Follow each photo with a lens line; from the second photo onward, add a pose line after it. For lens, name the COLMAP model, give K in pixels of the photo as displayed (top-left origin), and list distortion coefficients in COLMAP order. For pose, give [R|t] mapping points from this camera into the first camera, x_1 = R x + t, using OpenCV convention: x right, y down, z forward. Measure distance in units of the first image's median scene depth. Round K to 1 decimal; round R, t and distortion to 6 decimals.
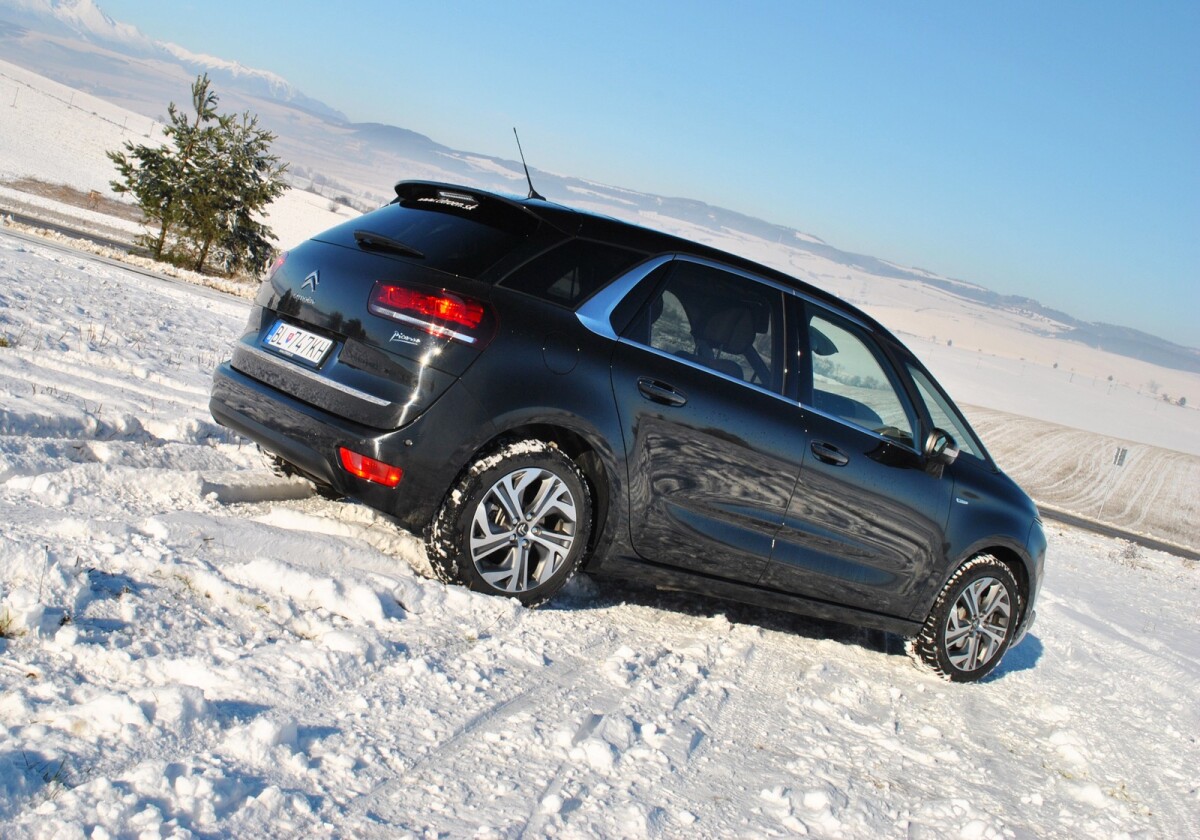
lens RADIAL K [[1469.6, 0, 517.6], [0, 1469.6, 402.2], [0, 0, 1]] dist [-0.058783, 0.022110]
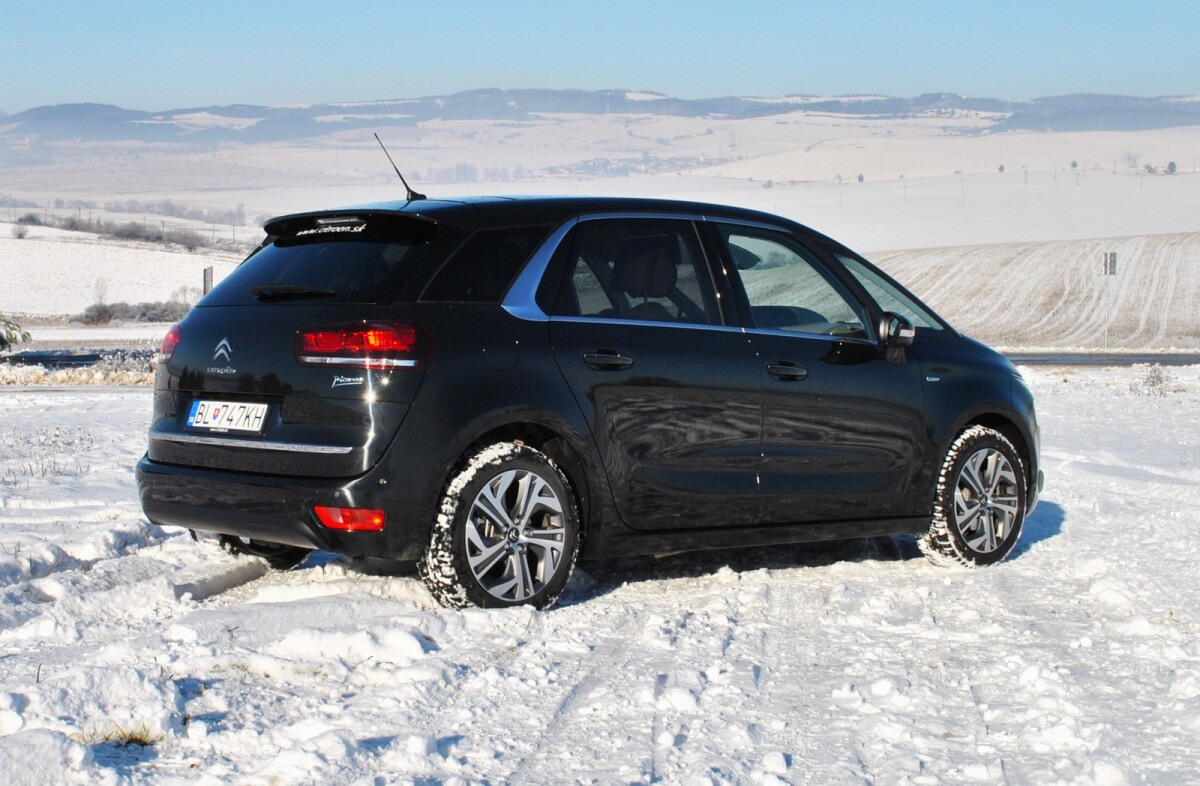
lens RADIAL K [[1976.2, 0, 464.0], [0, 1976.2, 391.2], [0, 0, 1]] dist [-0.046288, -0.019475]
pose [[0.957100, -0.281803, 0.067433, -0.083602], [0.281967, 0.959397, 0.007284, -0.021943], [-0.066747, 0.012042, 0.997697, -0.282796]]
